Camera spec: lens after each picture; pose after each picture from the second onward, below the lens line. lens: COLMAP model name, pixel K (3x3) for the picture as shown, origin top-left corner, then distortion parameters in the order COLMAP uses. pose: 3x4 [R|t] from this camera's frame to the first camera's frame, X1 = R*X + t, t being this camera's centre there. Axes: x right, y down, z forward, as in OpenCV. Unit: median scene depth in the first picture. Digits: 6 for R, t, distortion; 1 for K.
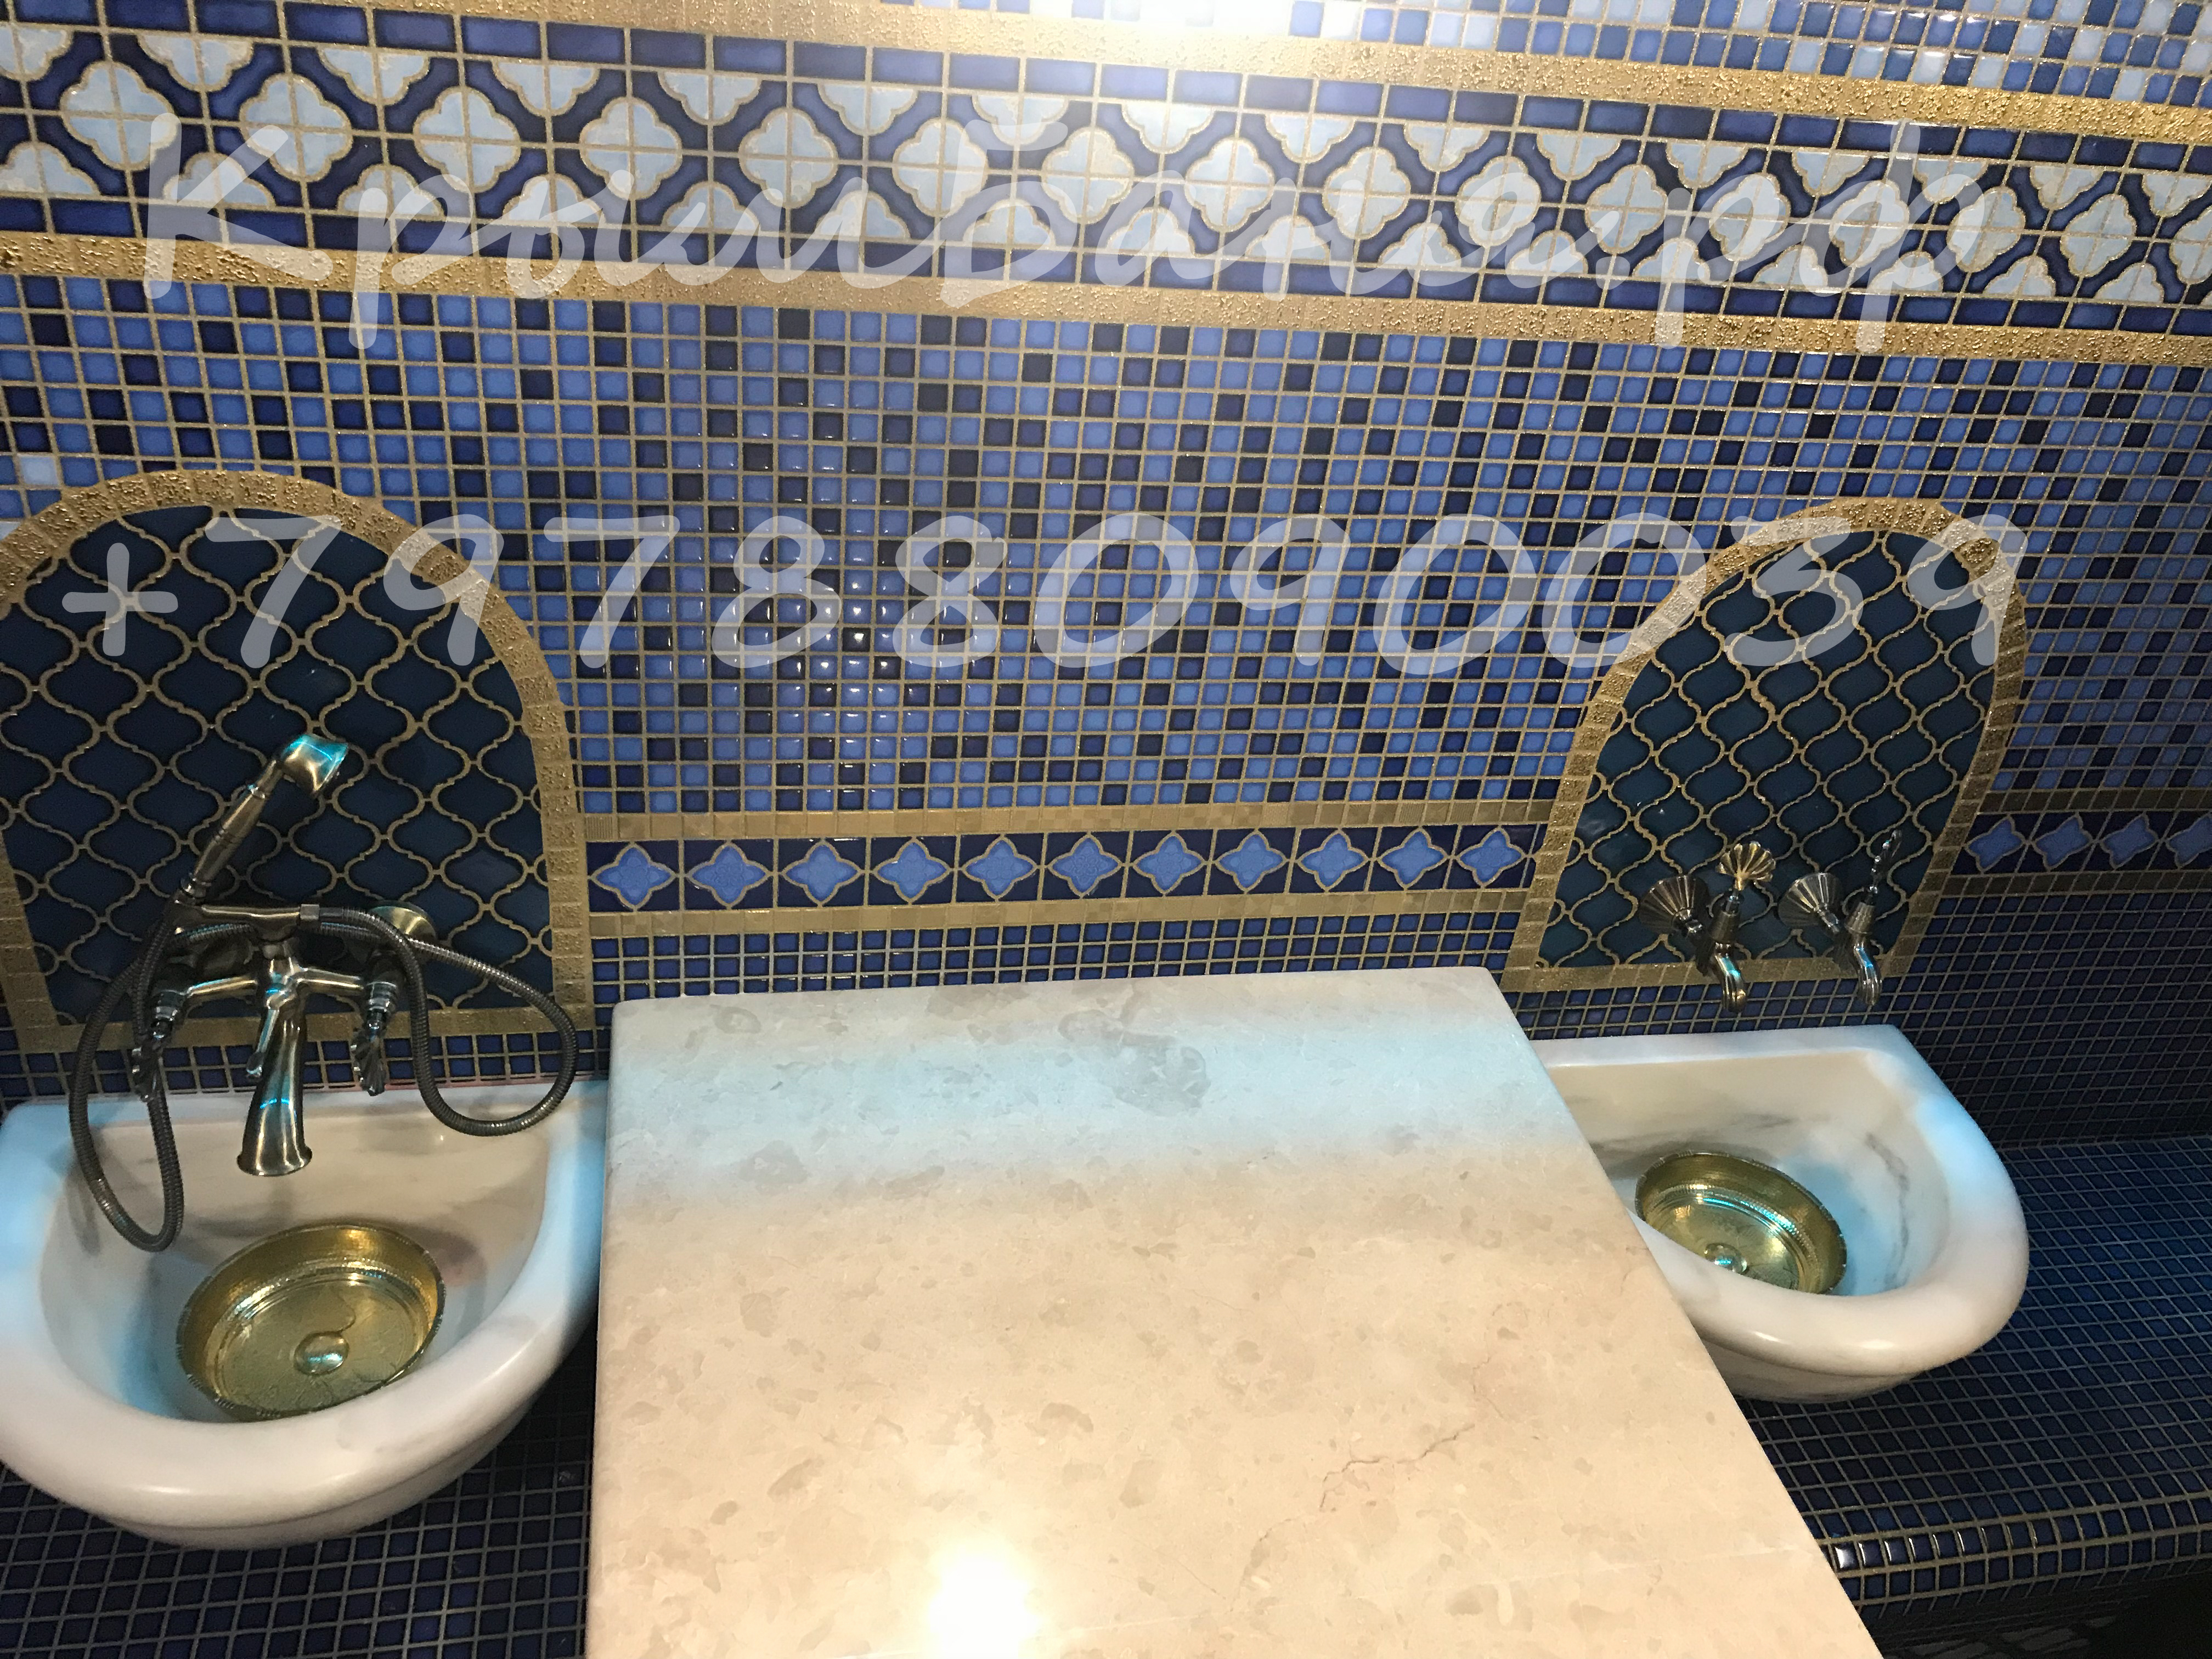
lens RADIAL K [[1822.3, 0, 1106.0], [0, 1822.3, 829.5], [0, 0, 1]] dist [0.008718, -0.010492]
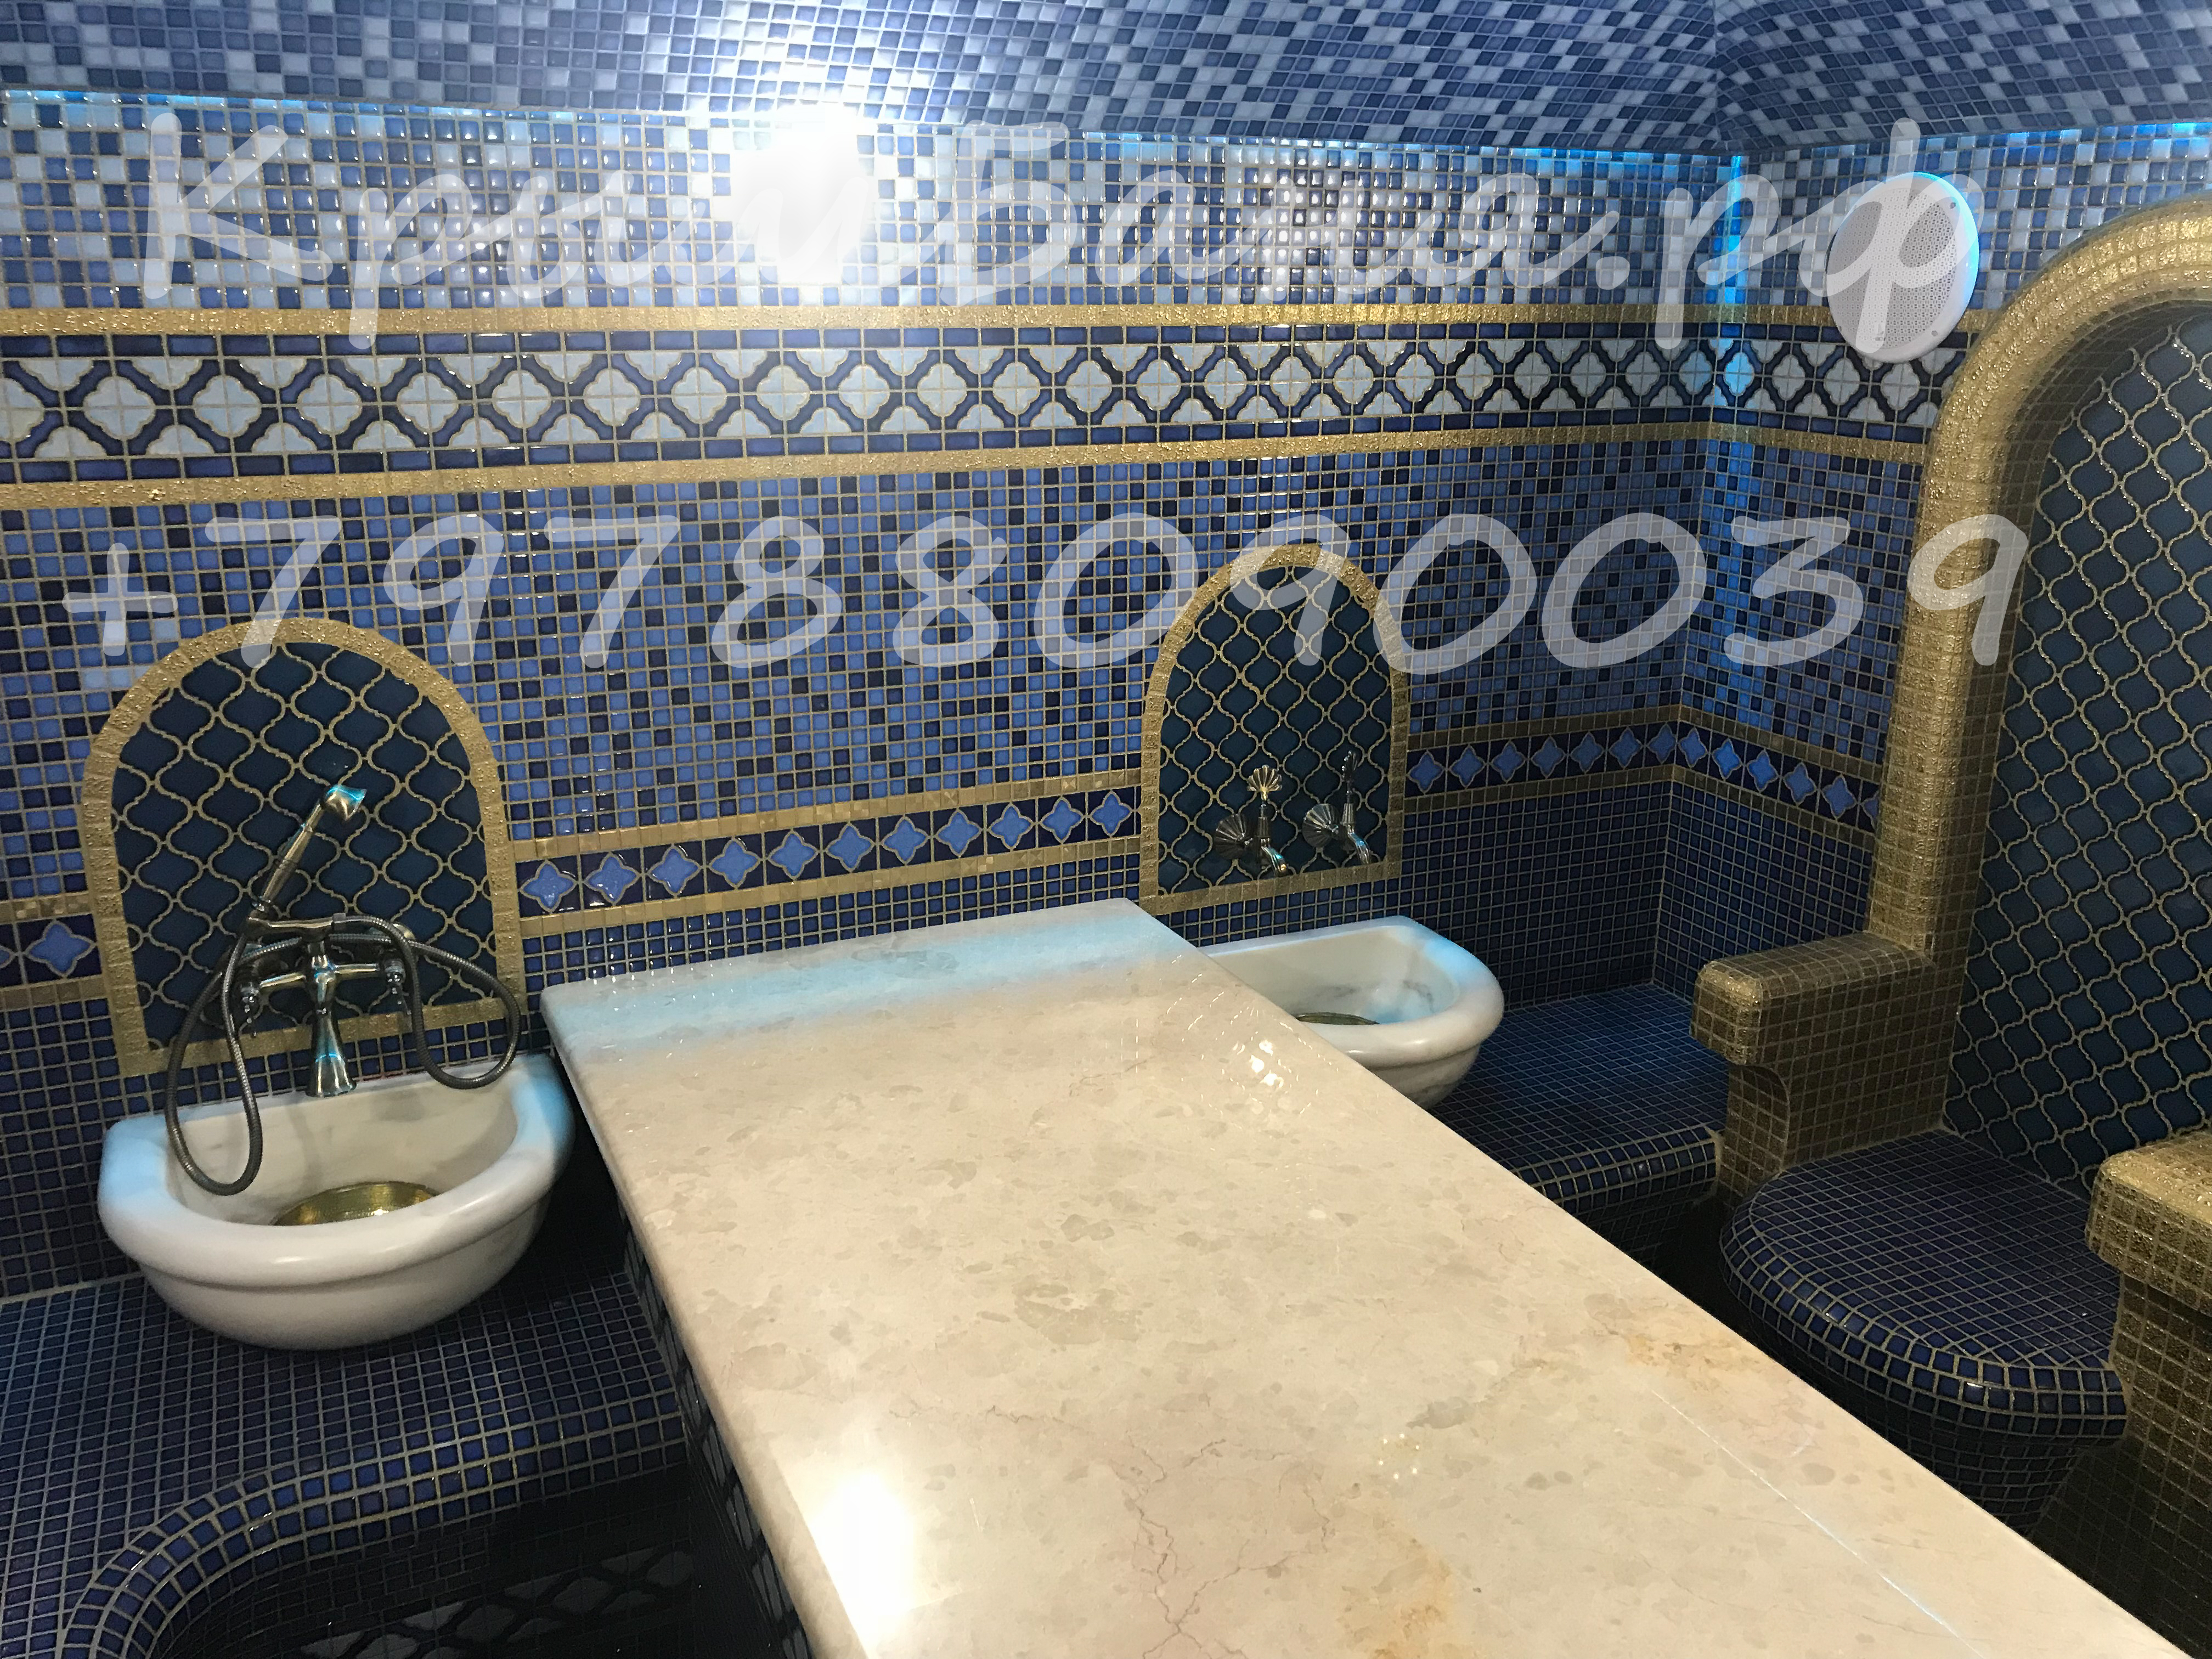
lens RADIAL K [[1824.9, 0, 1117.5], [0, 1824.9, 831.3], [0, 0, 1]] dist [0.030162, -0.093482]
pose [[0.964738, -0.168358, 0.202326, -0.110273], [0.216956, 0.943865, -0.249096, 0.476320], [-0.149031, 0.284208, 0.947109, -0.518061]]
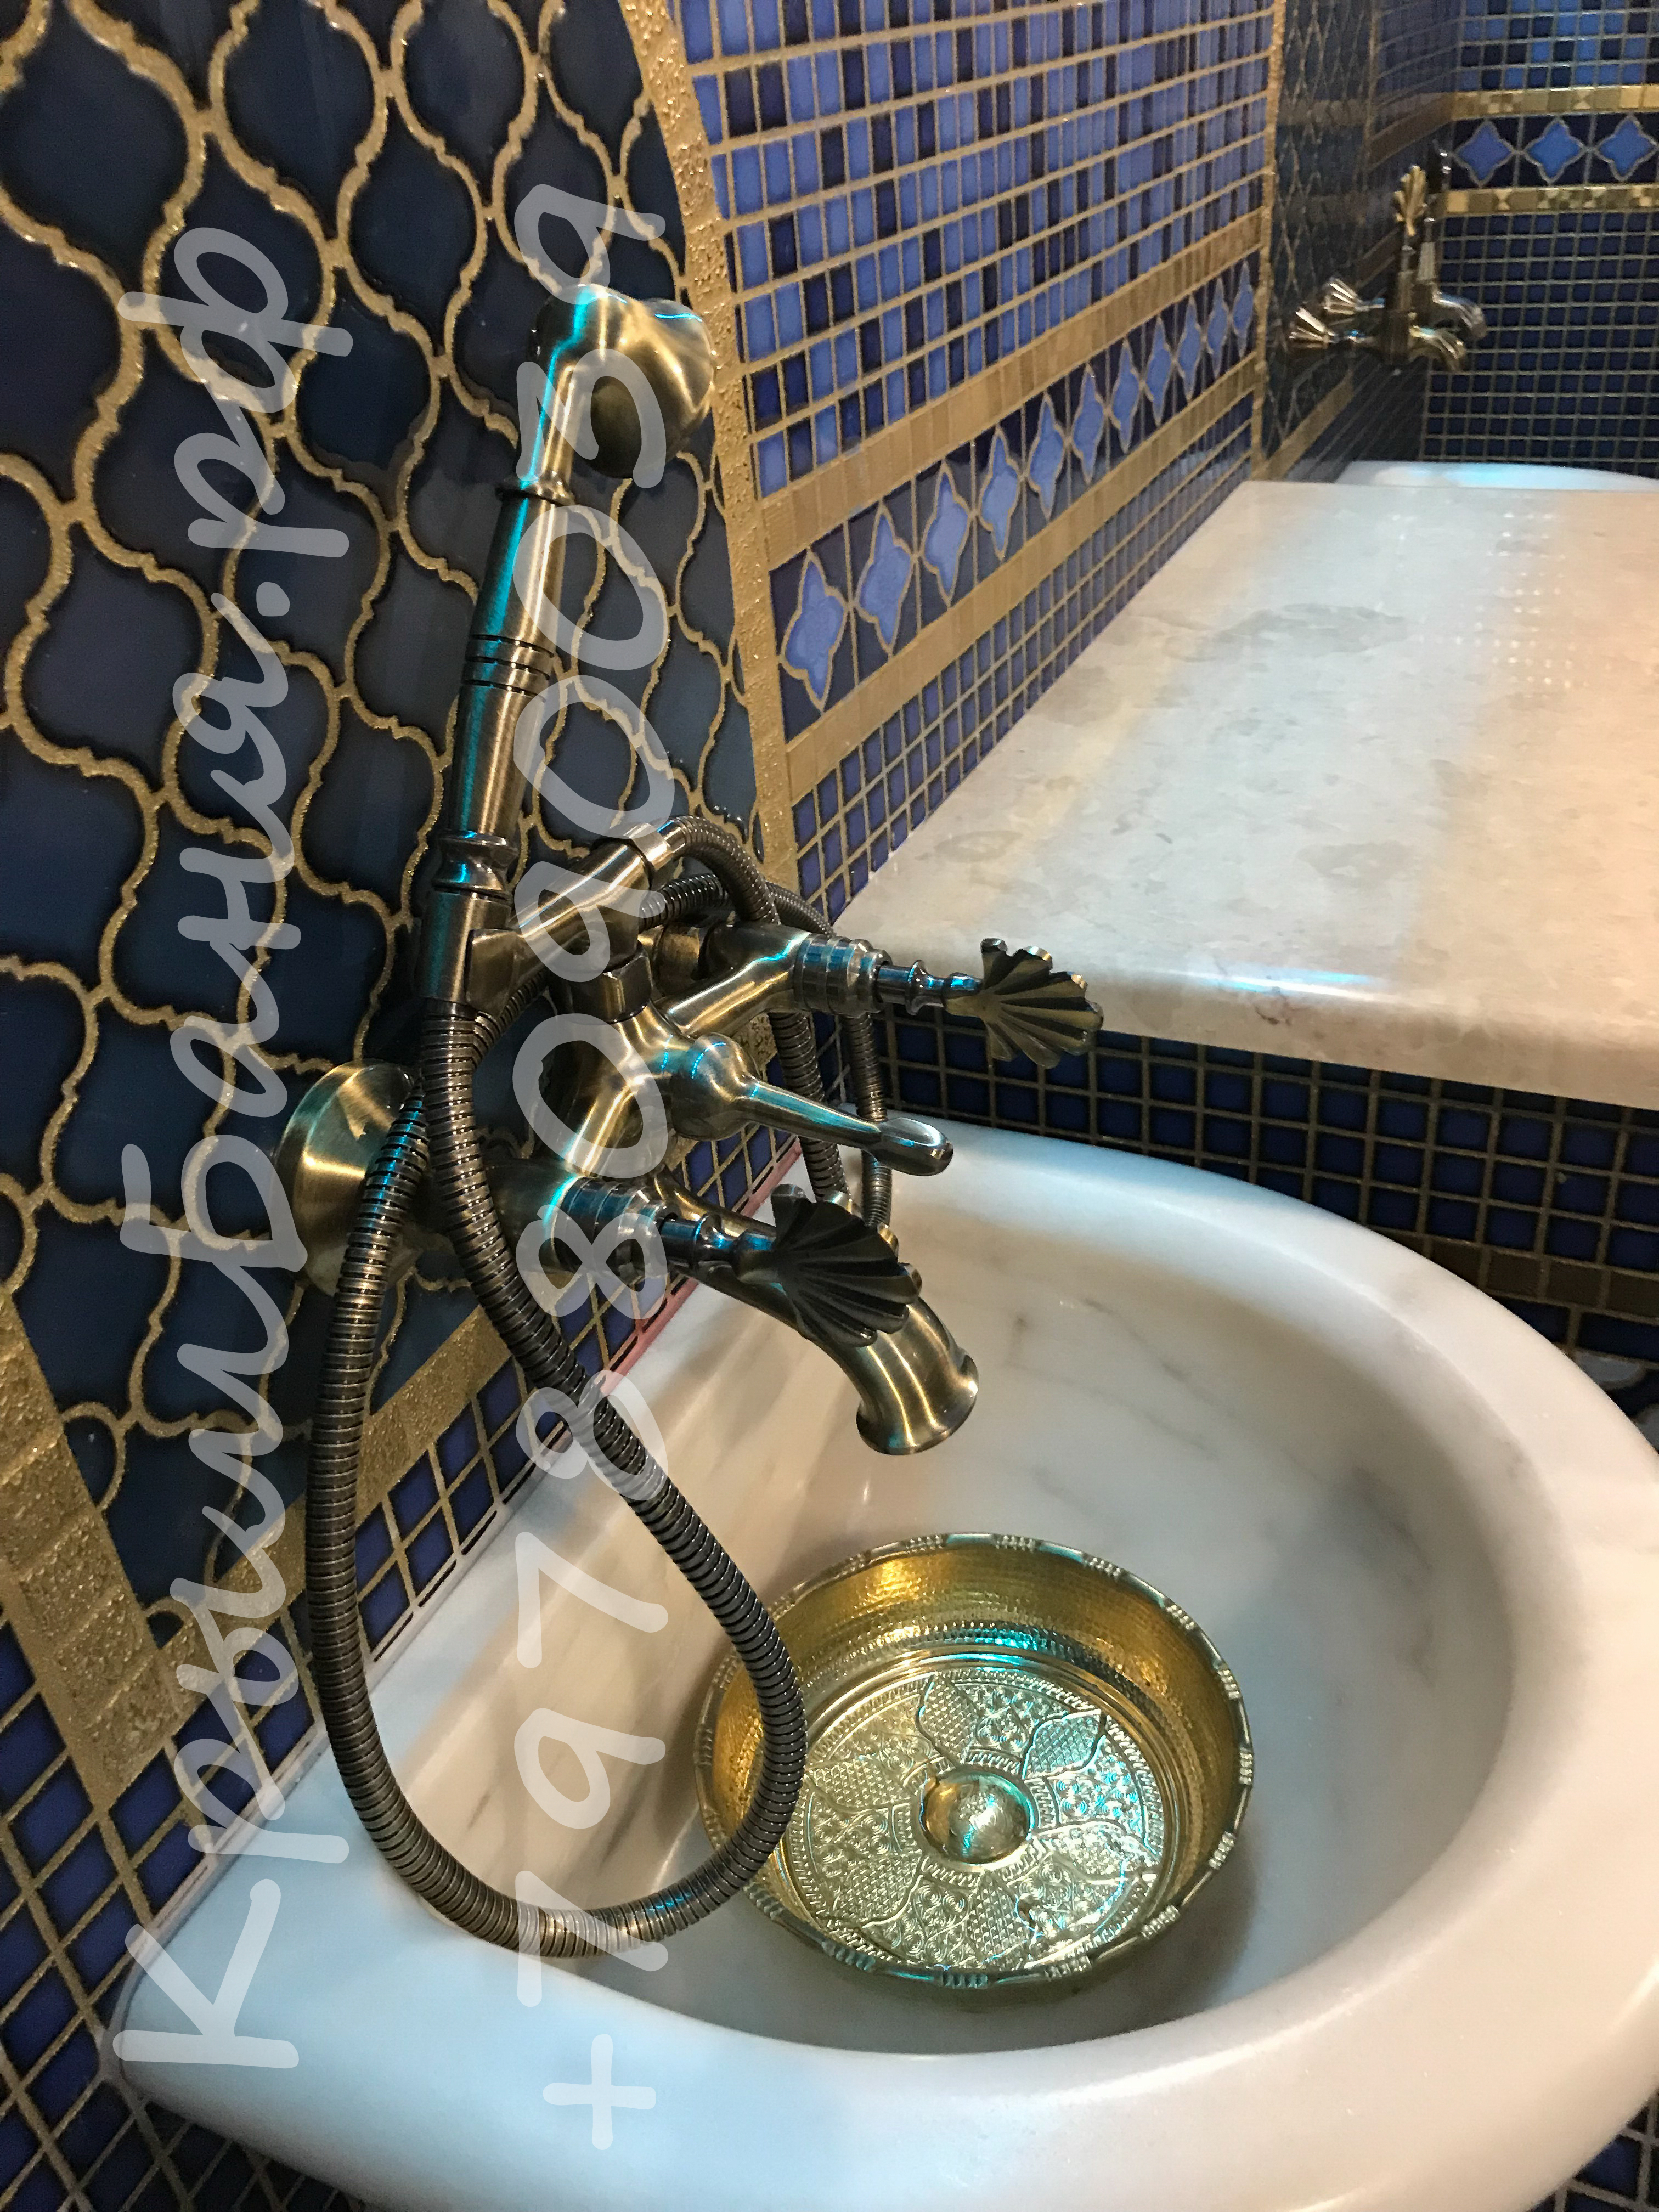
lens RADIAL K [[1828.7, 0, 829.5], [0, 1828.7, 1106.0], [0, 0, 1]] dist [0.002373, -0.005852]
pose [[0.561296, -0.558449, 0.610804, -0.671649], [0.573760, 0.794454, 0.199104, 0.032947], [-0.596445, 0.238699, 0.766339, 0.666049]]
